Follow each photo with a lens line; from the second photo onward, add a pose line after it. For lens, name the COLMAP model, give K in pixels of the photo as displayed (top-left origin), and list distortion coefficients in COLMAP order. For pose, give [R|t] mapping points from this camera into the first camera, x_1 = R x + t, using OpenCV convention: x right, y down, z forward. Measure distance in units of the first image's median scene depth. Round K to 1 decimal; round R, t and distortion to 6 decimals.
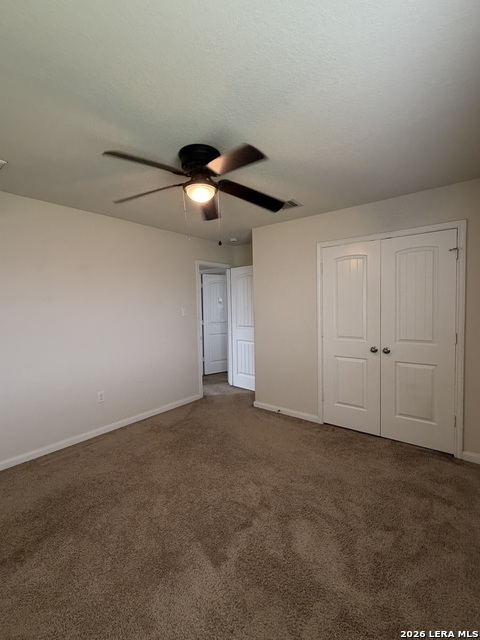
lens RADIAL K [[283.4, 0, 240.0], [0, 283.4, 320.0], [0, 0, 1]] dist [-0.002271, -0.000484]
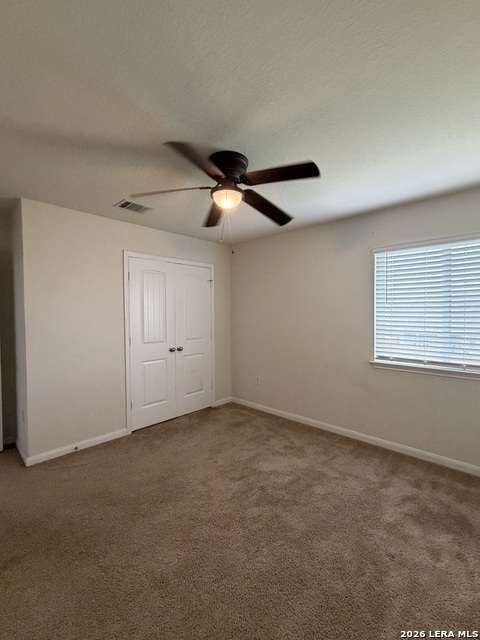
lens RADIAL K [[291.4, 0, 230.9], [0, 291.4, 318.9], [0, 0, 1]] dist [0.001549, 0.000384]
pose [[0.093460, -0.002799, 0.995619, -0.811585], [0.051128, 0.998690, -0.001992, -0.015134], [-0.994309, 0.051090, 0.093480, 0.633758]]
